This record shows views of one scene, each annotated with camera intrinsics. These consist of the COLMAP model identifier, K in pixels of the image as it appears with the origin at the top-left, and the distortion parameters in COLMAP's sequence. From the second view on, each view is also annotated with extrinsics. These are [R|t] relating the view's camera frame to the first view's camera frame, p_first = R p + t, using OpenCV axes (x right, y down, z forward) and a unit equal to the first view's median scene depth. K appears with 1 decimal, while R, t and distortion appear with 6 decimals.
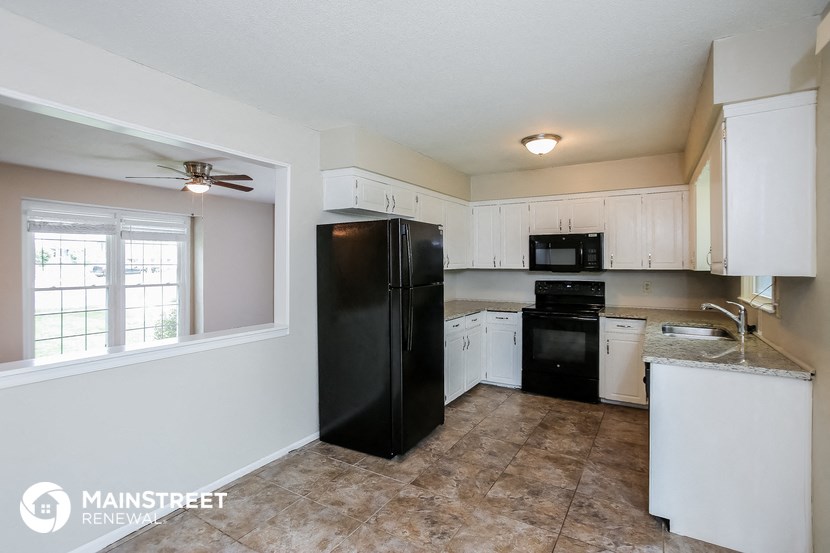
lens RADIAL K [[409.4, 0, 413.8], [0, 409.4, 265.1], [0, 0, 1]] dist [-0.044835, 0.000350]
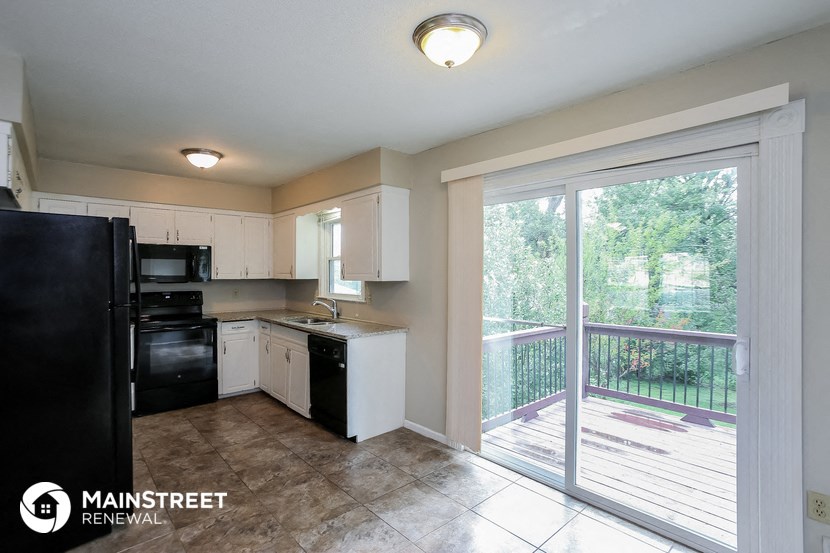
lens RADIAL K [[394.9, 0, 415.0], [0, 394.9, 276.5], [0, 0, 1]] dist [-0.000631, 0.000038]
pose [[0.291728, -0.007549, 0.956472, -0.496560], [0.002716, 0.999971, 0.007064, -0.004220], [-0.956498, 0.000537, 0.291740, 0.196052]]
